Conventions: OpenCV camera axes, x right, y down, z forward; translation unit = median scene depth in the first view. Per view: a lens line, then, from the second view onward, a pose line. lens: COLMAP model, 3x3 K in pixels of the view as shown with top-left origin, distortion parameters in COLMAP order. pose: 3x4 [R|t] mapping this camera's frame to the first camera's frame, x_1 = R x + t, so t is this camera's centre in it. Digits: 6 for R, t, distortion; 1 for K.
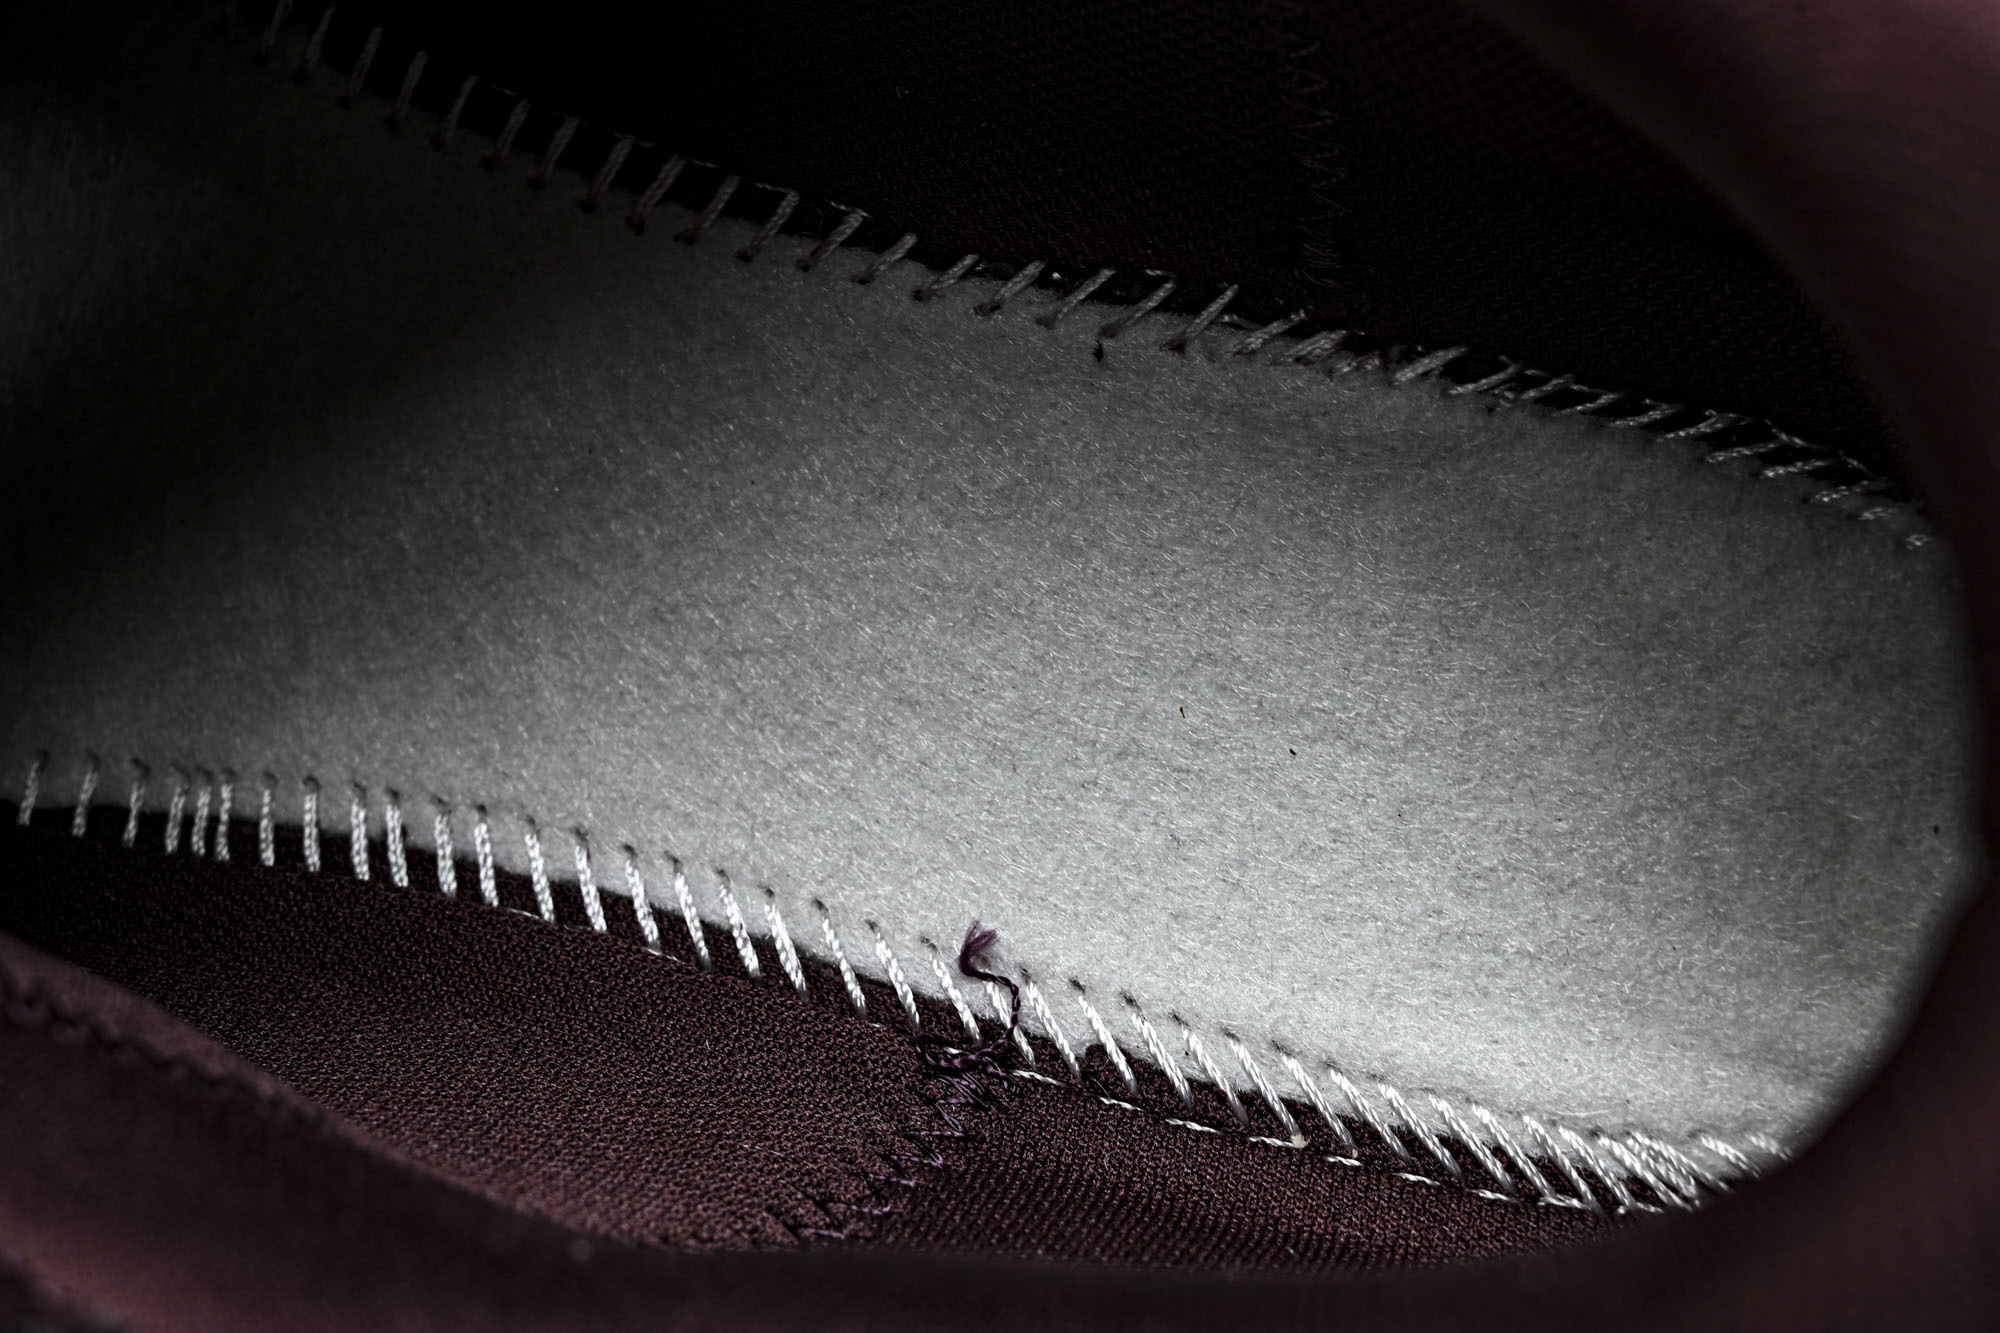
lens RADIAL K [[4019.1, 0, 1000.0], [0, 4019.1, 666.5], [0, 0, 1]] dist [0.044348, -0.170438]
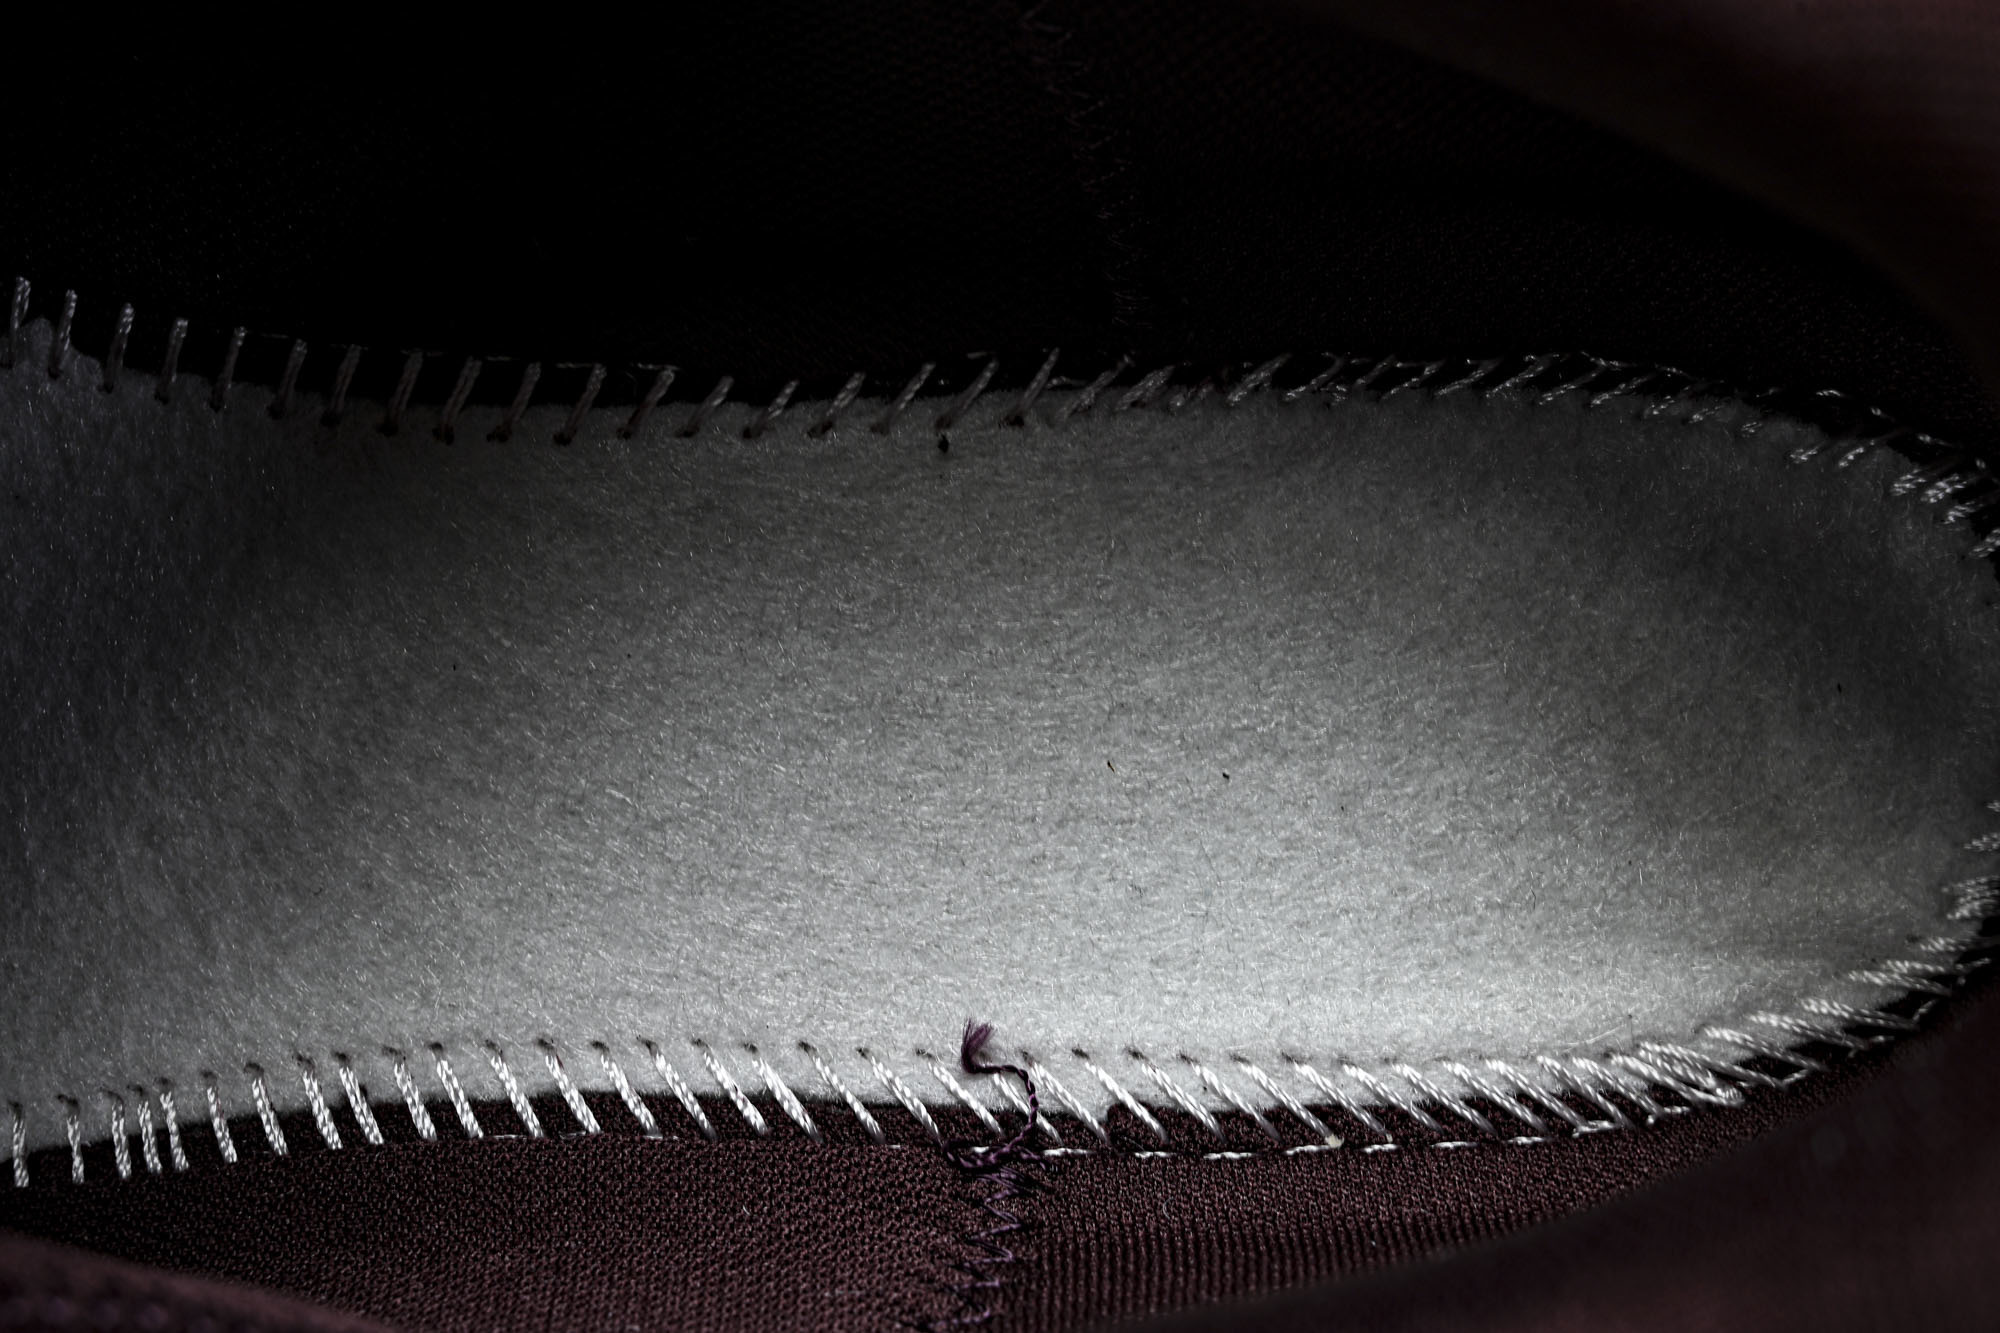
lens RADIAL K [[4019.1, 0, 1000.0], [0, 4019.1, 666.5], [0, 0, 1]] dist [0.044348, -0.170438]
pose [[0.949931, -0.248494, 0.189426, -0.167911], [0.254738, 0.966969, -0.008960, -0.011076], [-0.180943, 0.056765, 0.981854, 0.003747]]
